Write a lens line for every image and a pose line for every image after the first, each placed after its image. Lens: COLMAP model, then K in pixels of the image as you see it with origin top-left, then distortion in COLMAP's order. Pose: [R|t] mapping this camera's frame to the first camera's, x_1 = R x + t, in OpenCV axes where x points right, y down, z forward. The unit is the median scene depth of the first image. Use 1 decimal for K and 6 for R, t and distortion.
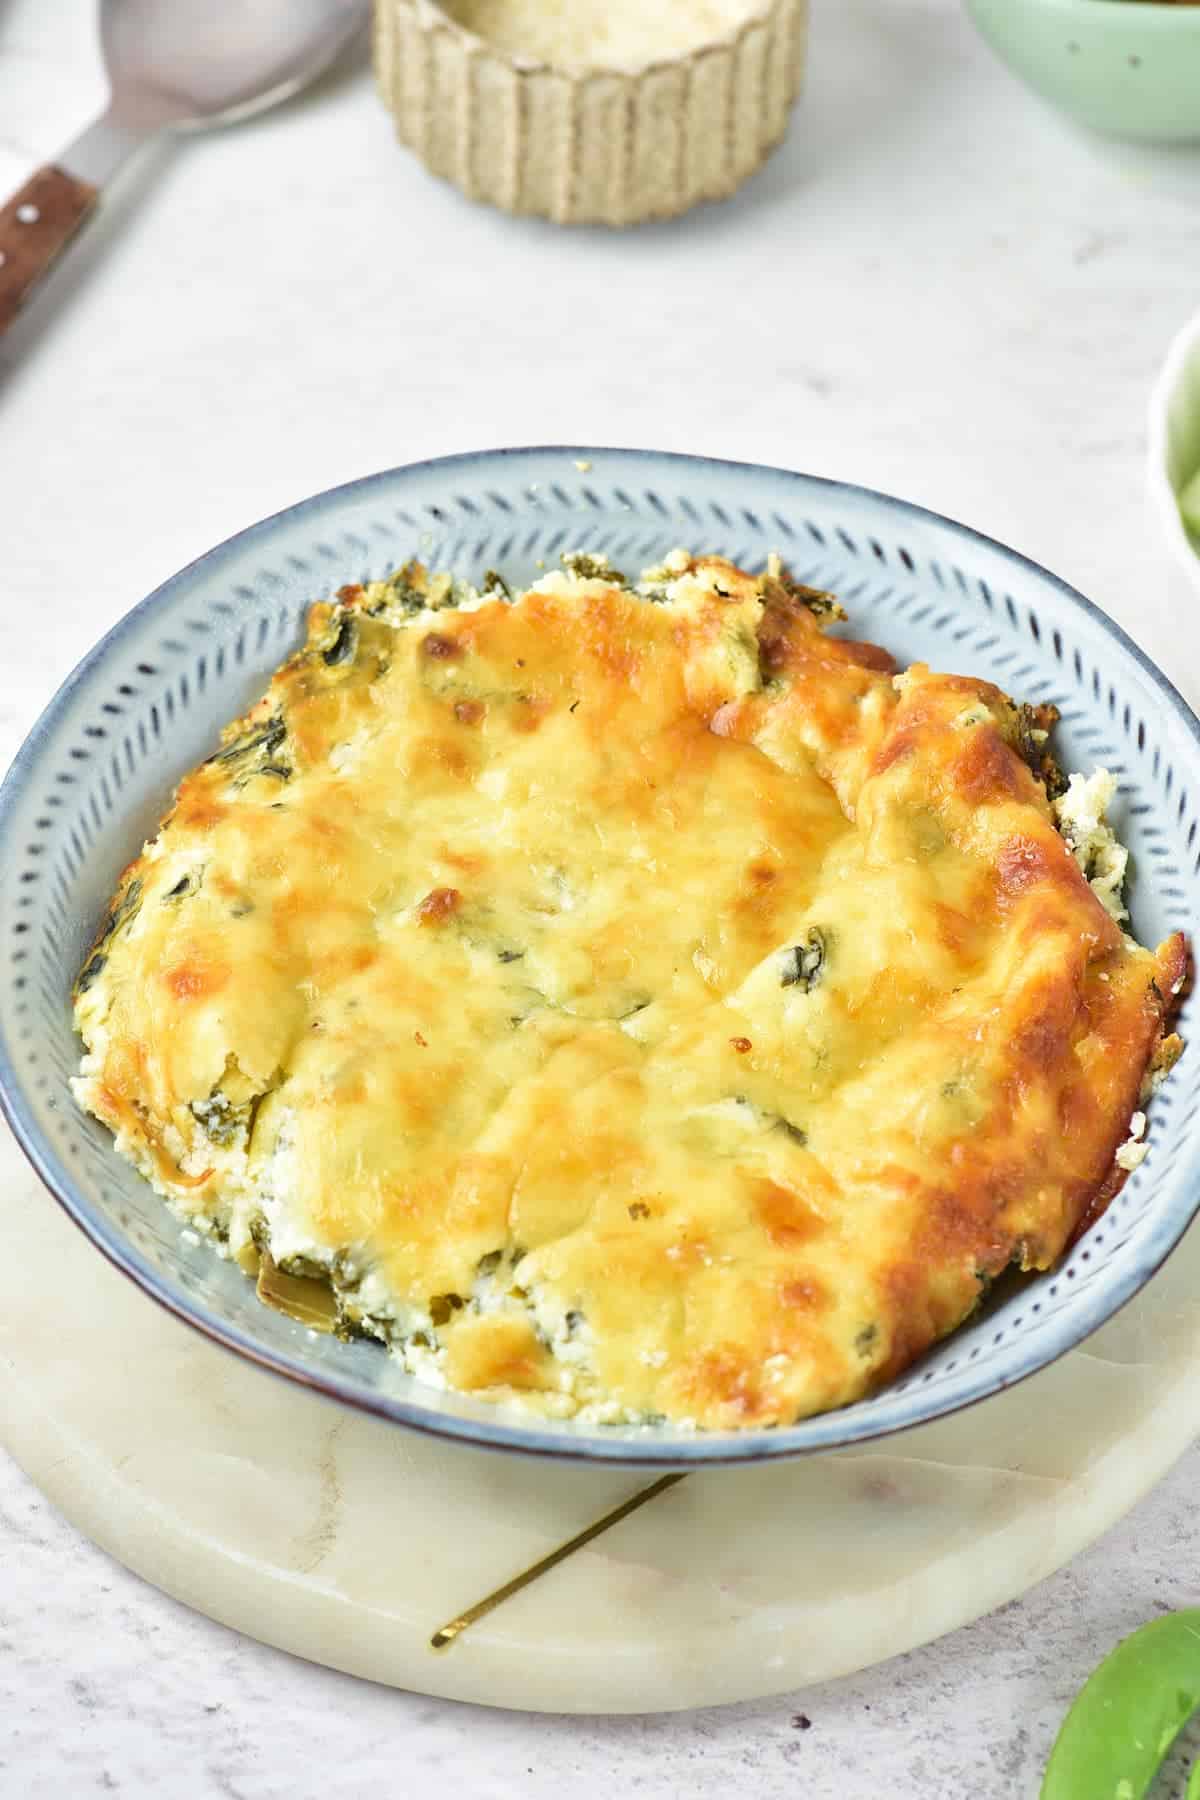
lens RADIAL K [[6383.2, 0, 600.0], [0, 6383.2, 900.0], [0, 0, 1]] dist [0.148080, -20.453150]
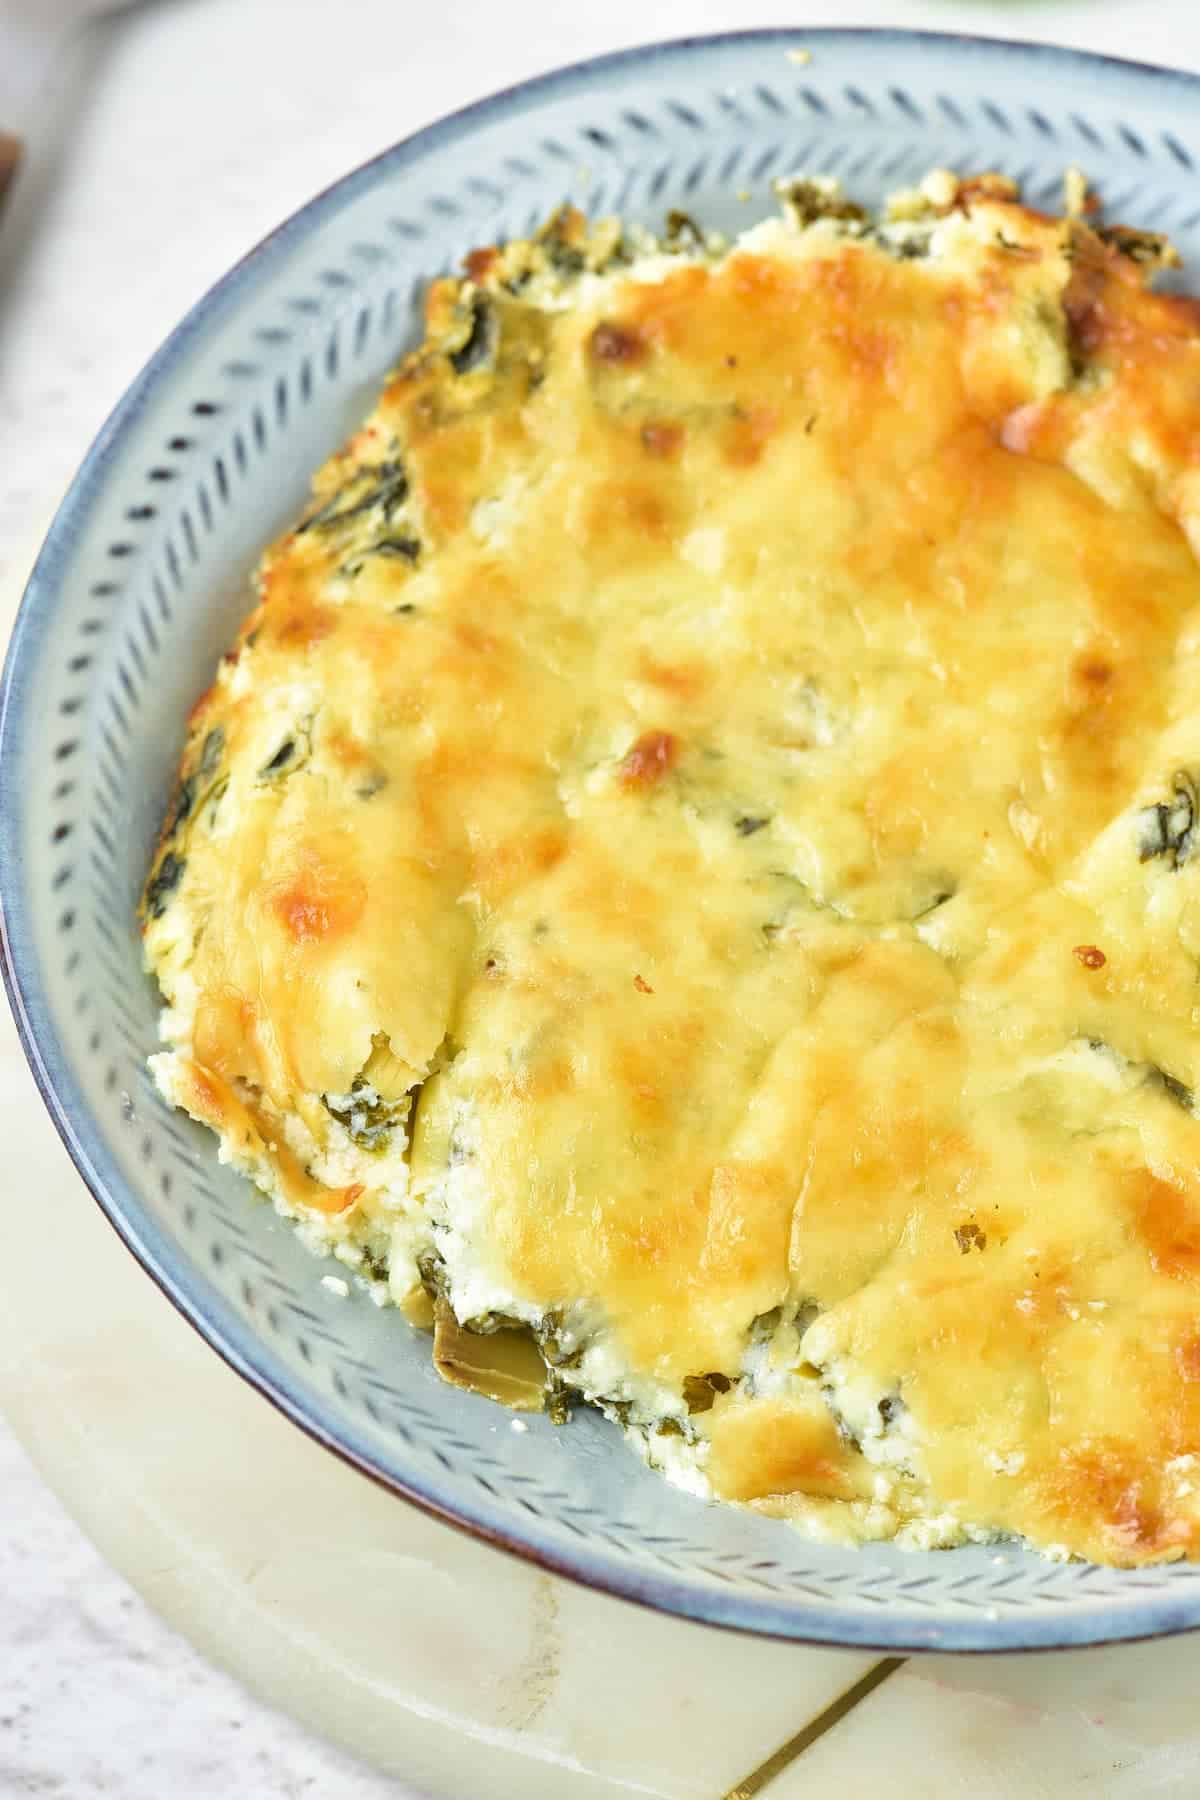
lens RADIAL K [[6383.2, 0, 600.0], [0, 6383.2, 900.0], [0, 0, 1]] dist [0.148080, -20.453150]
pose [[0.998467, -0.049526, 0.024714, -0.049249], [0.042373, 0.971221, 0.234379, -0.151310], [-0.035610, -0.232972, 0.971831, 0.312509]]
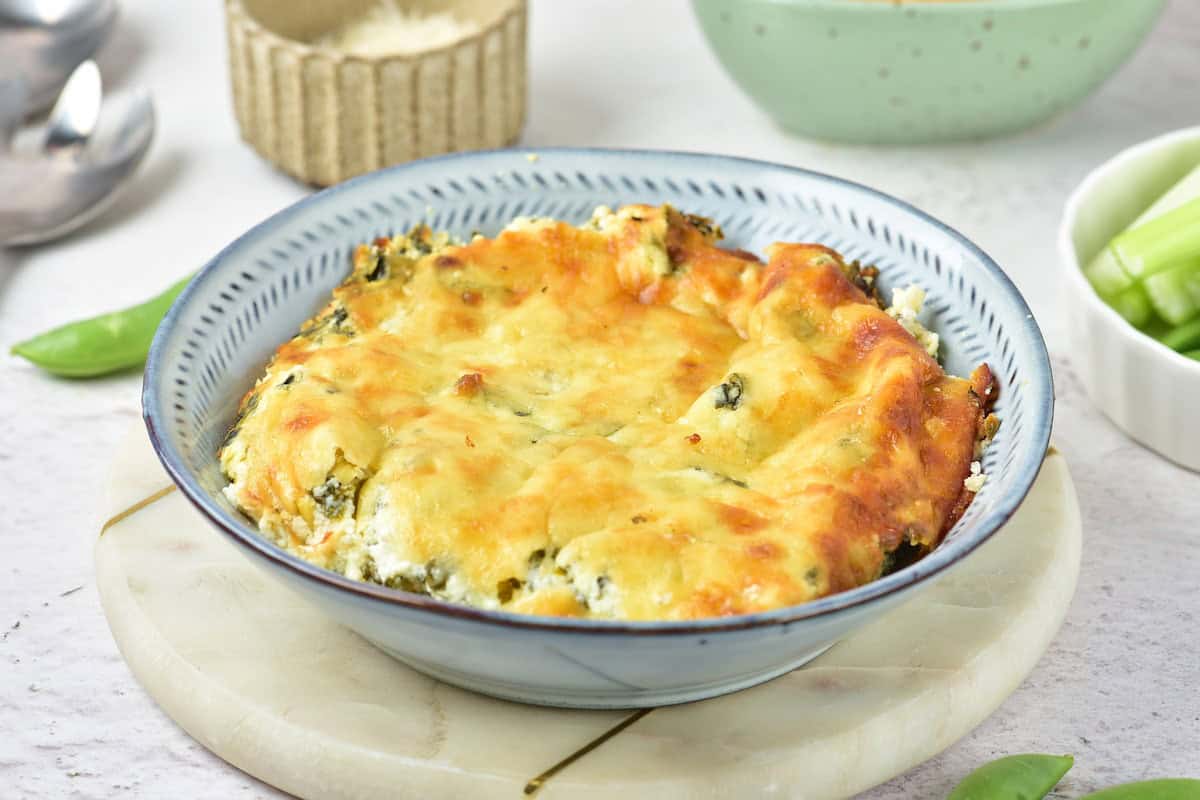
lens RADIAL K [[4255.5, 0, 600.0], [0, 4255.5, 400.0], [0, 0, 1]] dist [0.148080, -20.453150]
pose [[0.993853, -0.066476, 0.088523, -0.081440], [0.092028, 0.940576, -0.326876, 0.320734], [-0.061533, 0.333013, 0.940912, 0.105706]]
